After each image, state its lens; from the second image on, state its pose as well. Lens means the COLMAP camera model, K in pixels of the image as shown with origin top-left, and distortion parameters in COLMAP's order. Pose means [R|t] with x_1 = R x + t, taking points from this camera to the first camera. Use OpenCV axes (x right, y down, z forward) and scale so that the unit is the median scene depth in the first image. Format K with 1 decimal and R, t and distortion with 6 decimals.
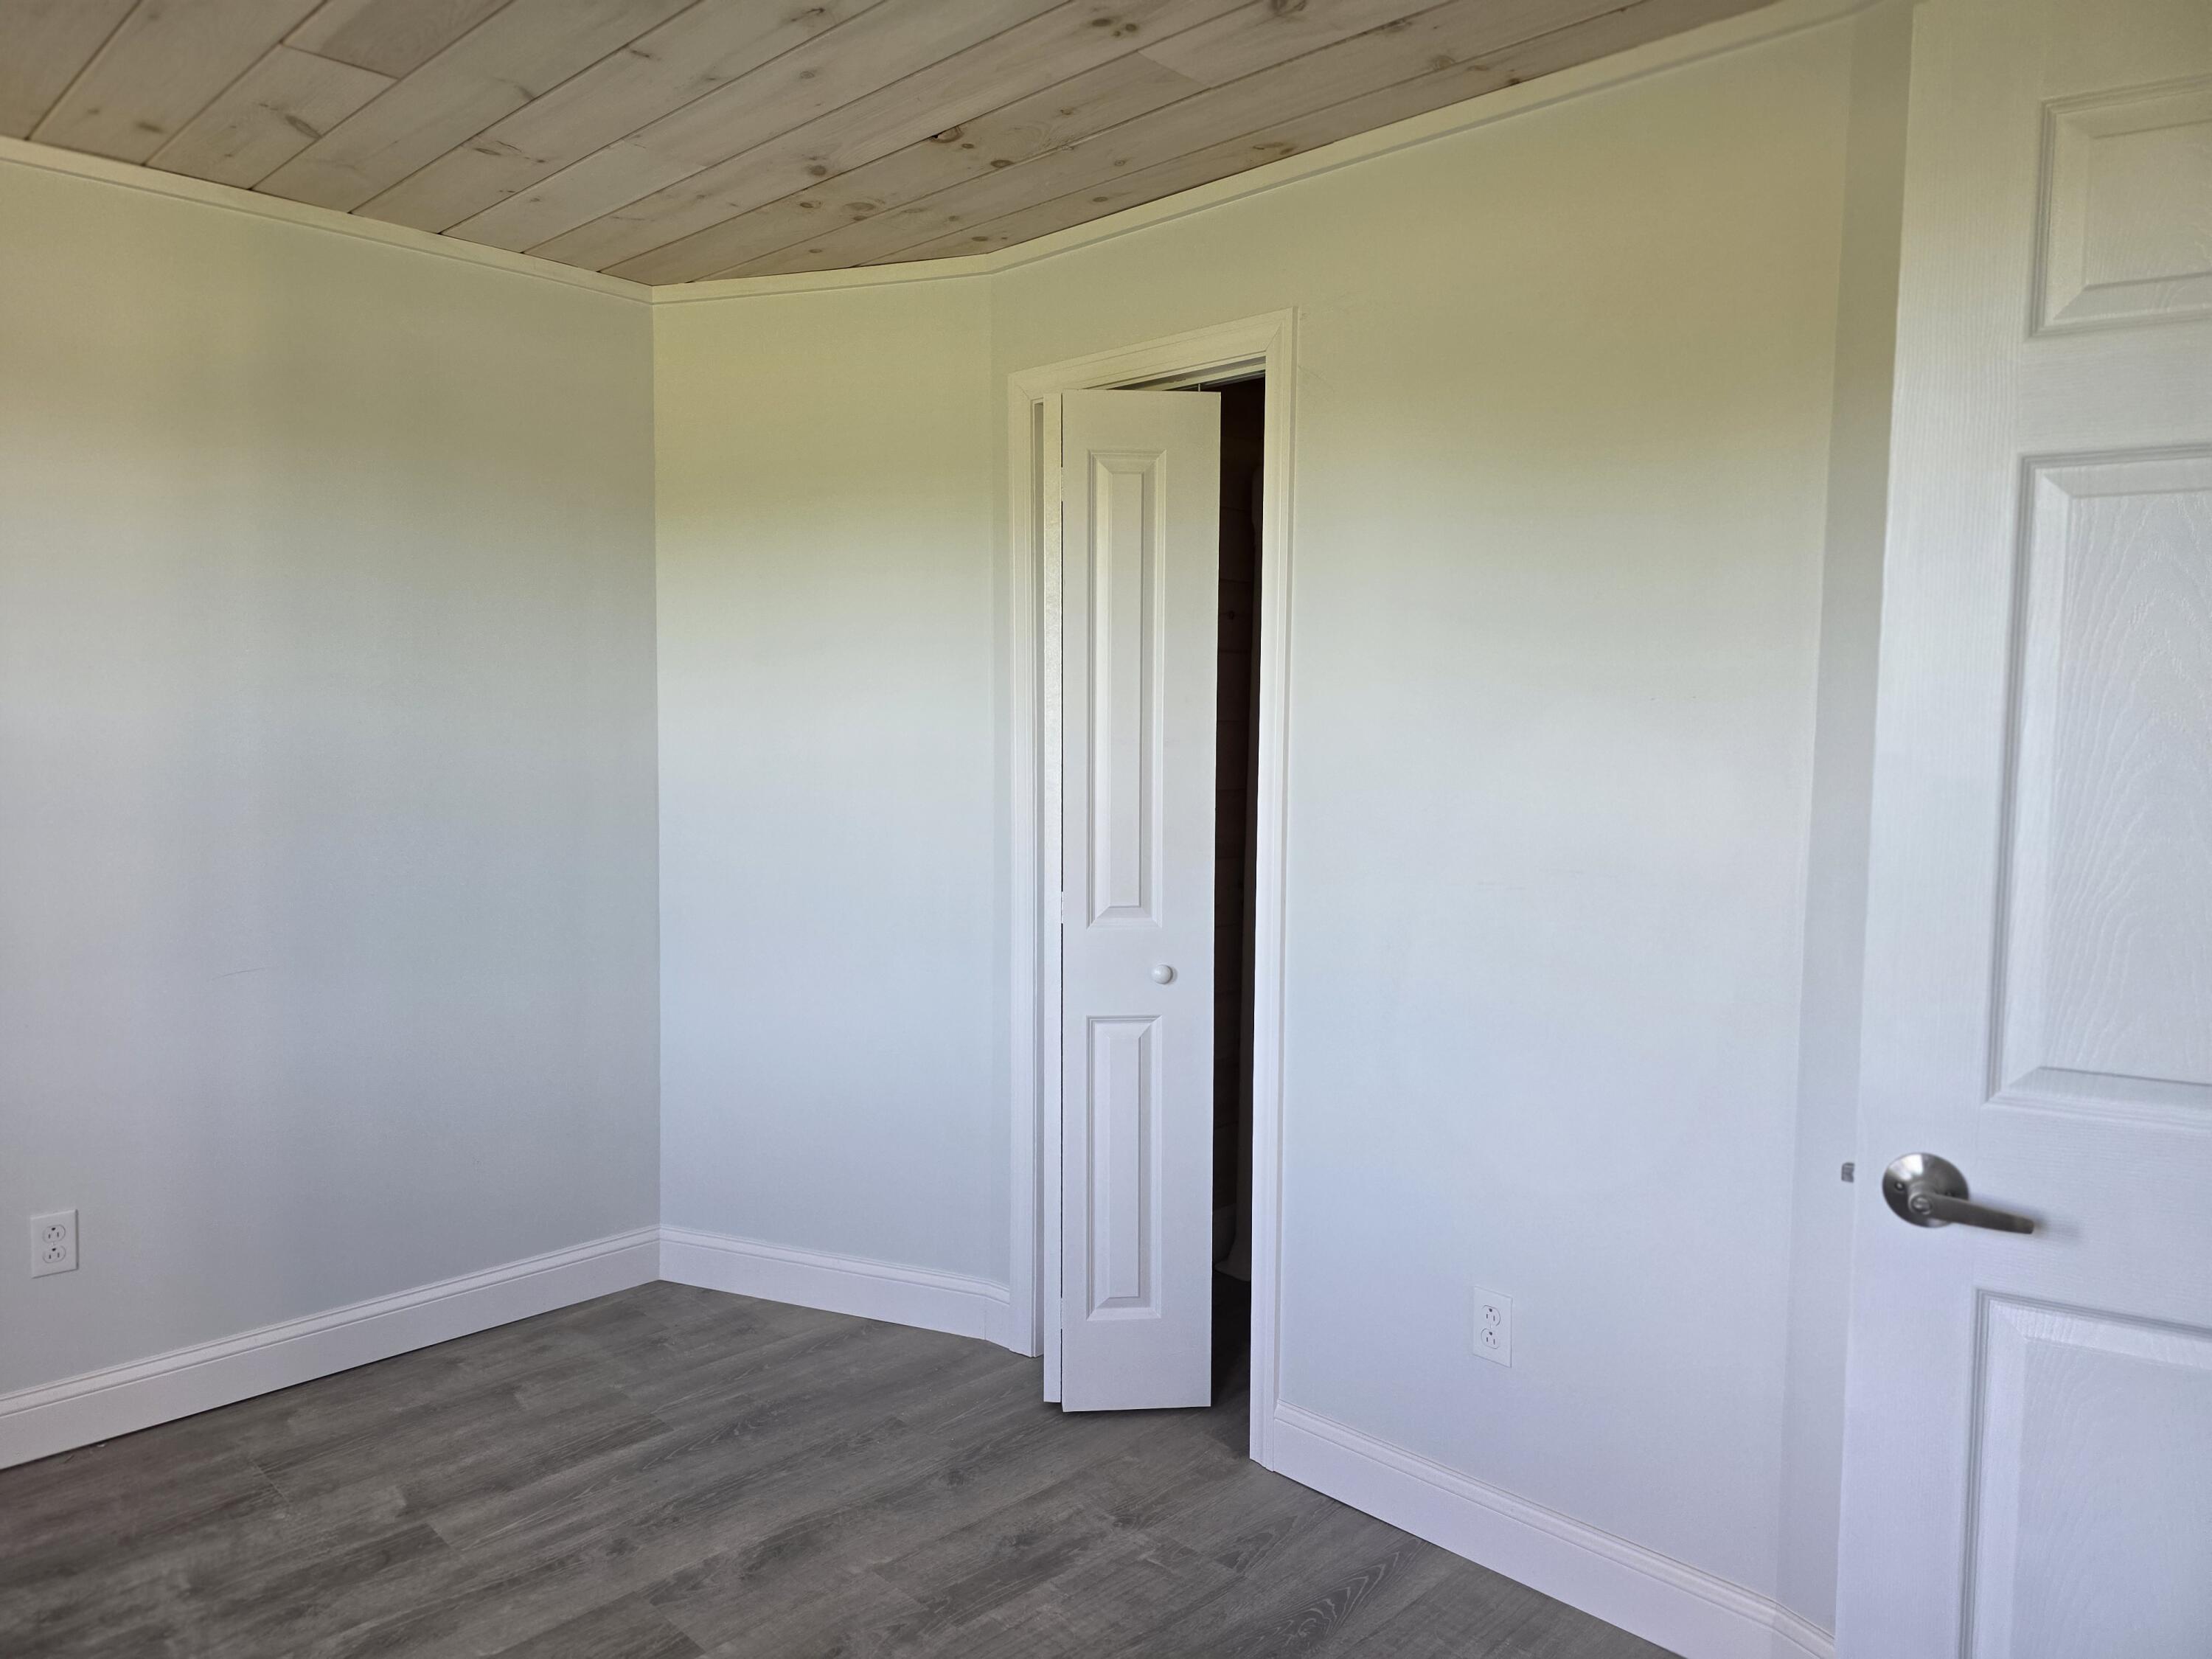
lens RADIAL K [[1476.4, 0, 1094.6], [0, 1476.4, 828.5], [0, 0, 1]] dist [0.051555, -0.036787]
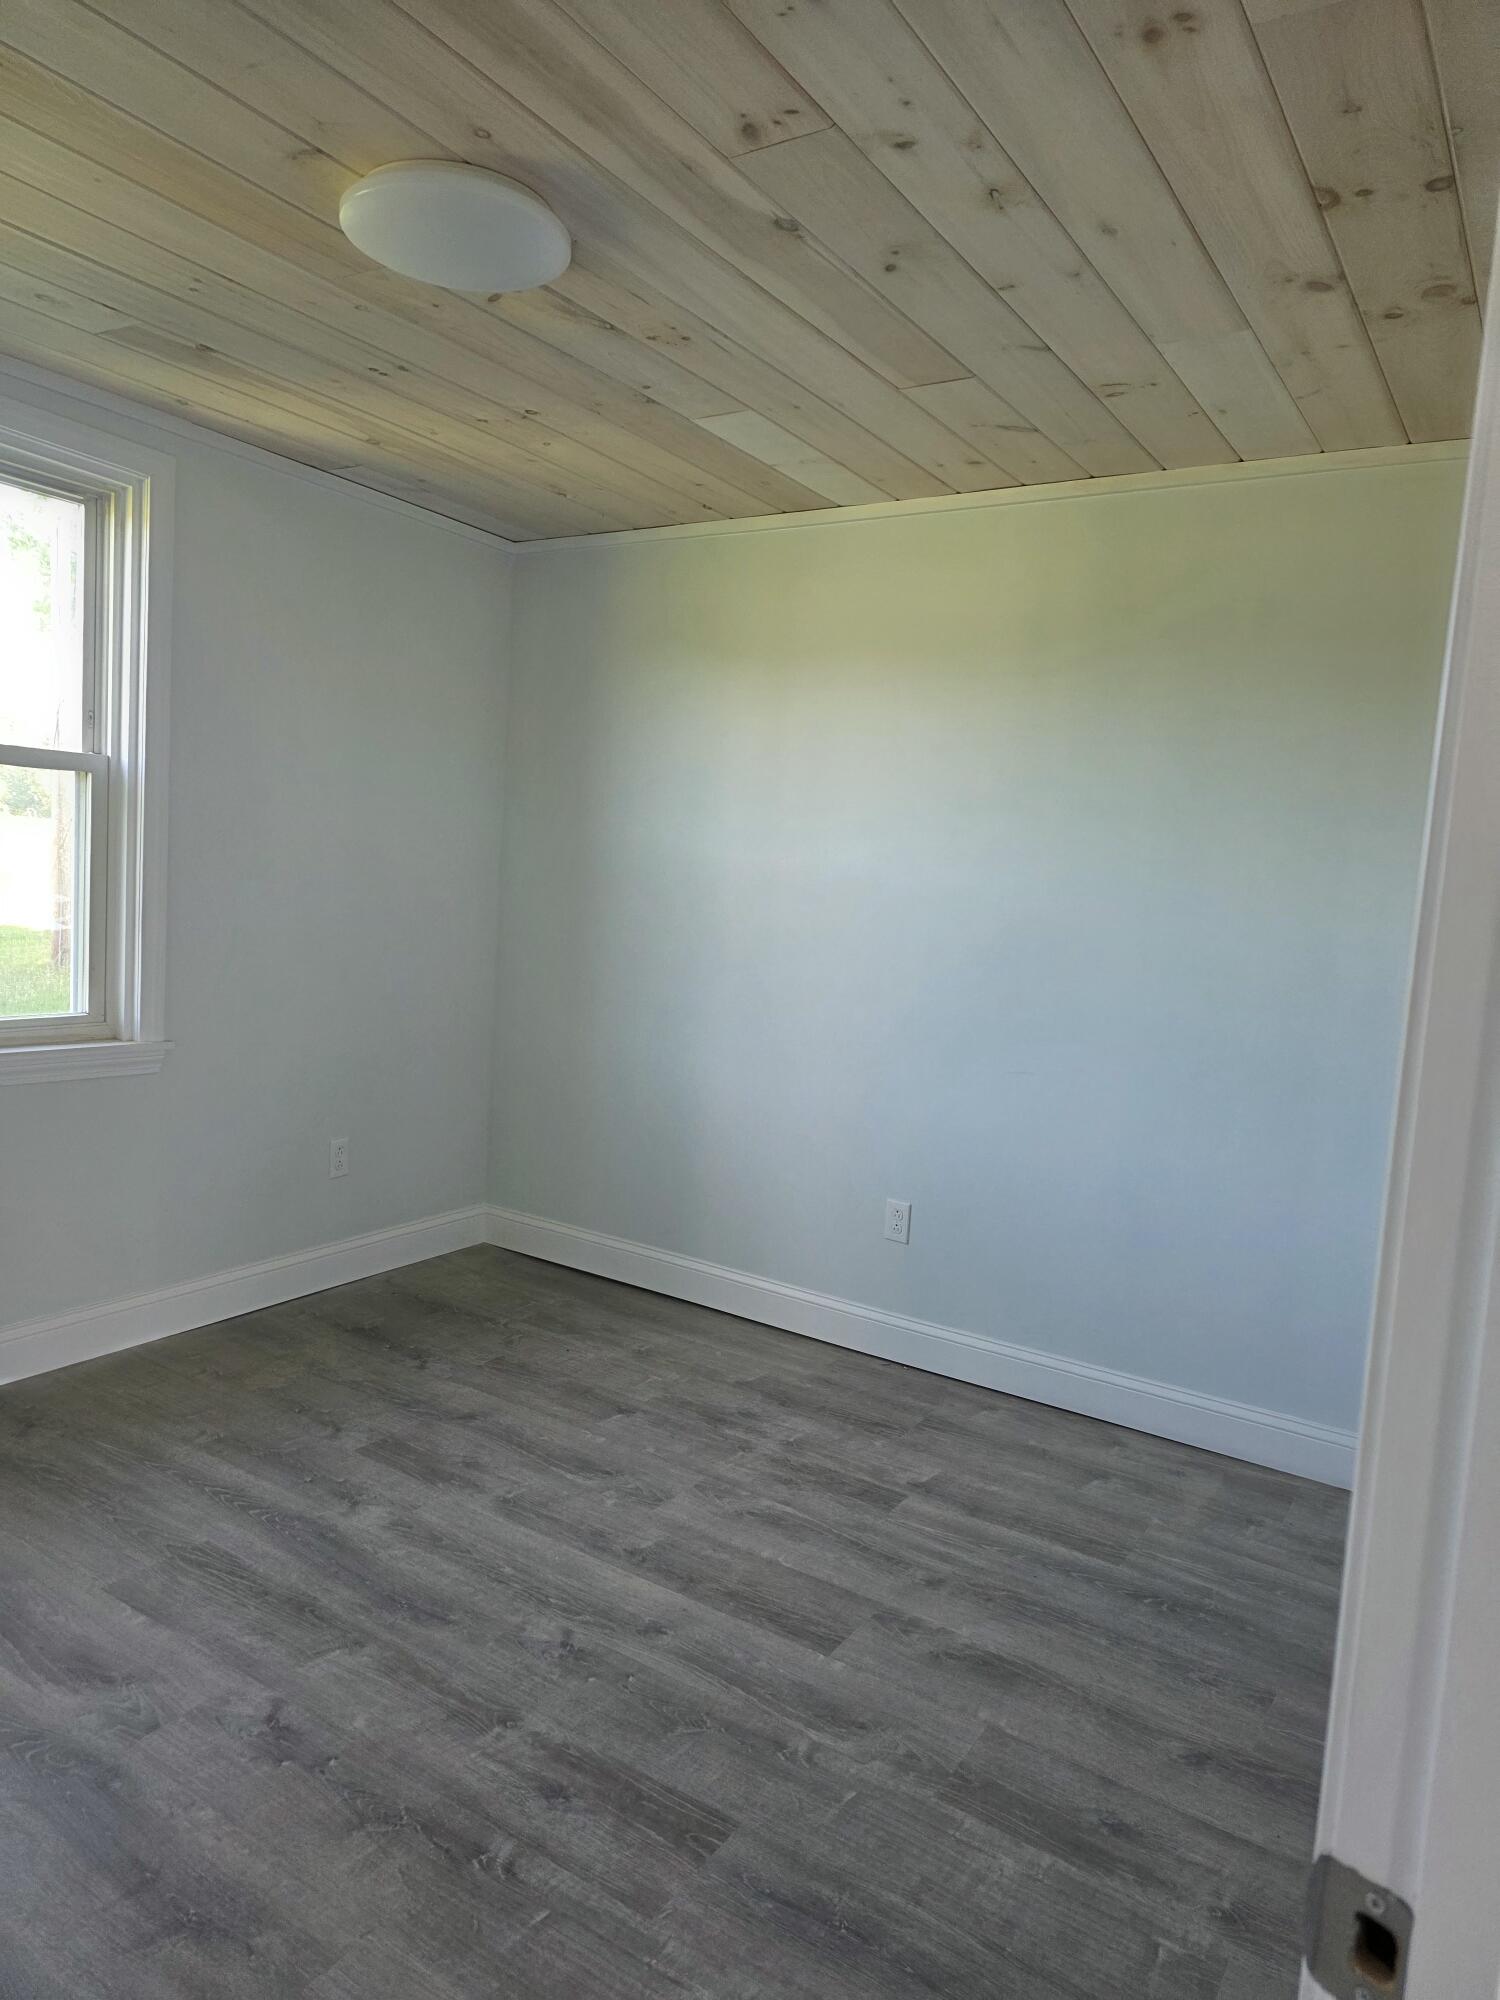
lens RADIAL K [[1334.9, 0, 738.6], [0, 1334.9, 1005.7], [0, 0, 1]] dist [0.051555, -0.036787]
pose [[0.222512, 0.106694, -0.969074, 0.592770], [-0.135708, 0.987706, 0.077585, -0.025593], [0.965439, 0.114248, 0.234256, 0.526331]]
